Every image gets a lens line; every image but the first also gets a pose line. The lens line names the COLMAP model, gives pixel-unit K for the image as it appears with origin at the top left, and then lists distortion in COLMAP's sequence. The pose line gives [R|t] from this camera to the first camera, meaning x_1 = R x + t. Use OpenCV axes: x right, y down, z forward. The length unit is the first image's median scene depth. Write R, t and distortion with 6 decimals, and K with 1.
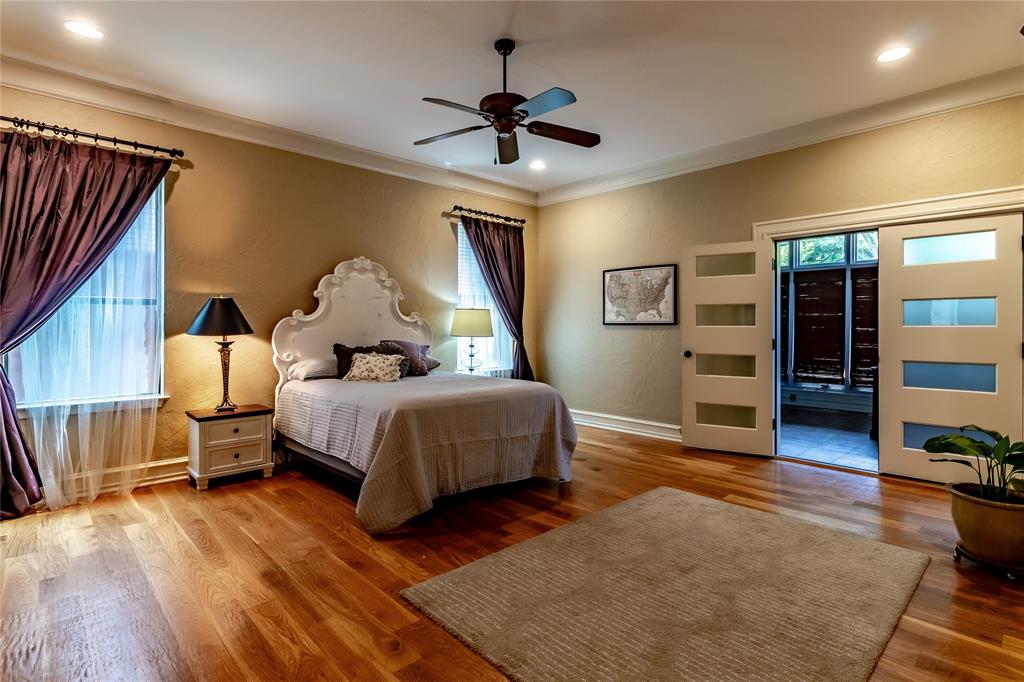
lens RADIAL K [[505.9, 0, 536.6], [0, 505.9, 332.2], [0, 0, 1]] dist [0.010688, 0.000857]
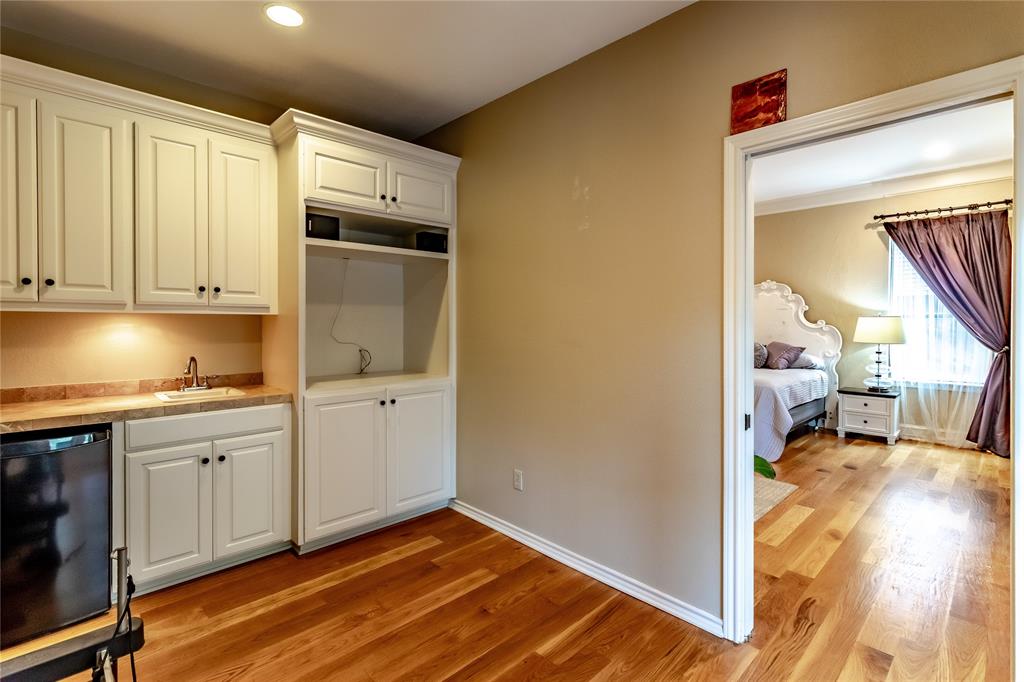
lens RADIAL K [[483.9, 0, 503.0], [0, 483.9, 327.0], [0, 0, 1]] dist [0.010264, 0.001084]
pose [[-0.015557, 0.009069, -0.999838, 1.265035], [-0.022729, 0.999697, 0.009421, -0.023645], [0.999621, 0.022872, -0.015346, 0.392514]]
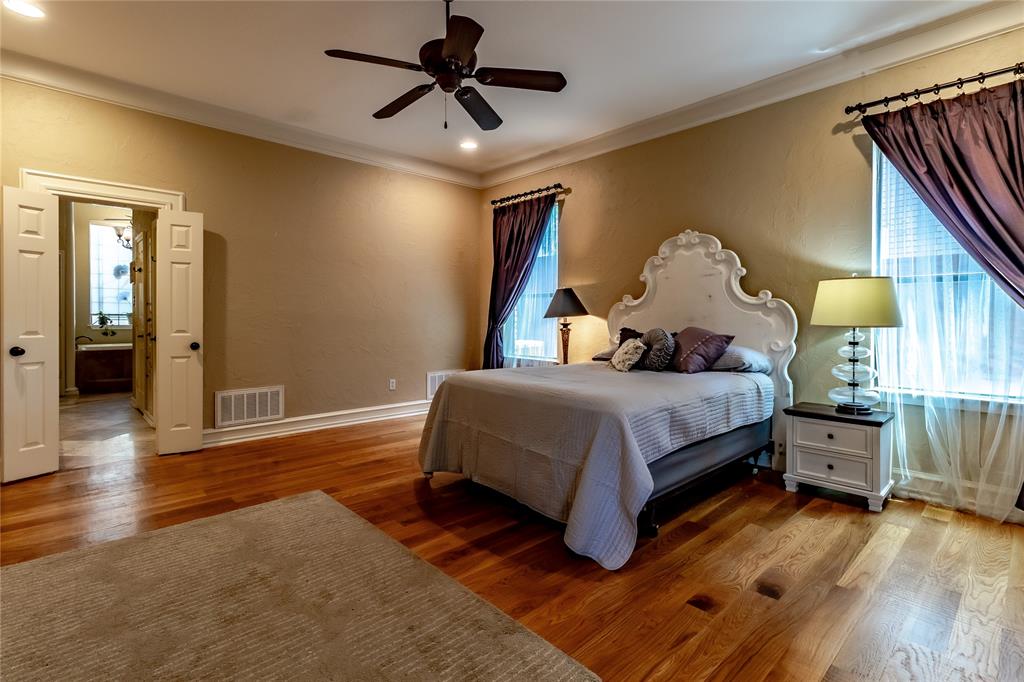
lens RADIAL K [[493.7, 0, 502.8], [0, 493.7, 317.5], [0, 0, 1]] dist [0.003846, 0.002269]
pose [[-0.038348, 0.001568, -0.999263, 0.658251], [-0.017493, 0.999844, 0.002240, 0.005482], [0.999111, 0.017566, -0.038315, 0.926565]]
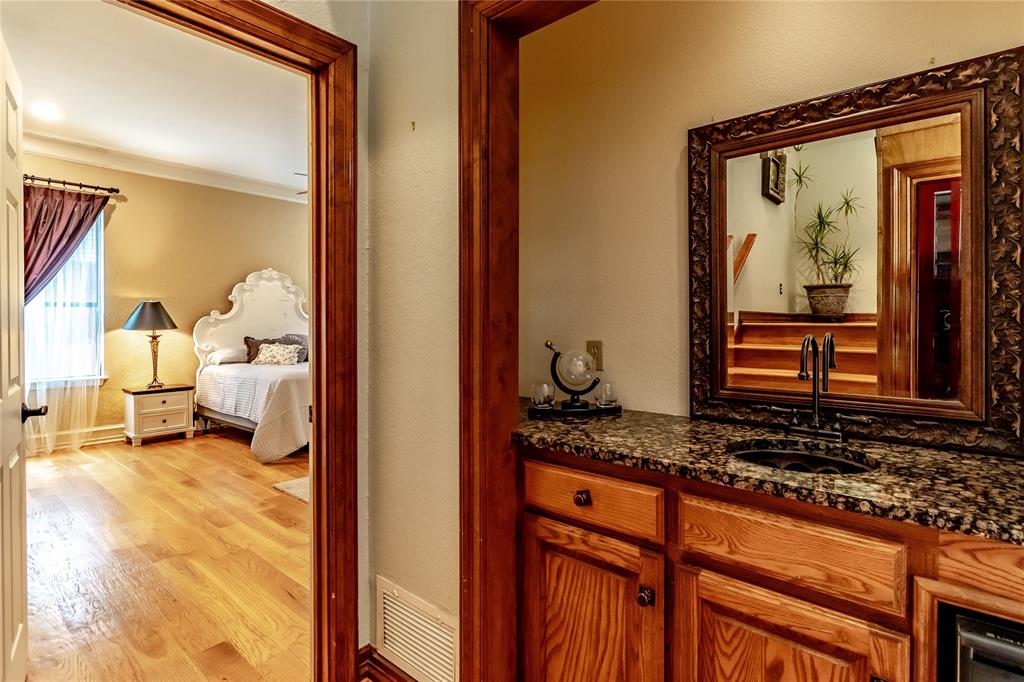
lens RADIAL K [[505.9, 0, 534.3], [0, 505.9, 331.8], [0, 0, 1]] dist [0.010688, 0.000857]
pose [[0.995419, -0.005981, 0.095417, 0.243990], [0.005816, 0.999981, 0.002008, 0.013831], [-0.095427, -0.001444, 0.995435, -0.412123]]
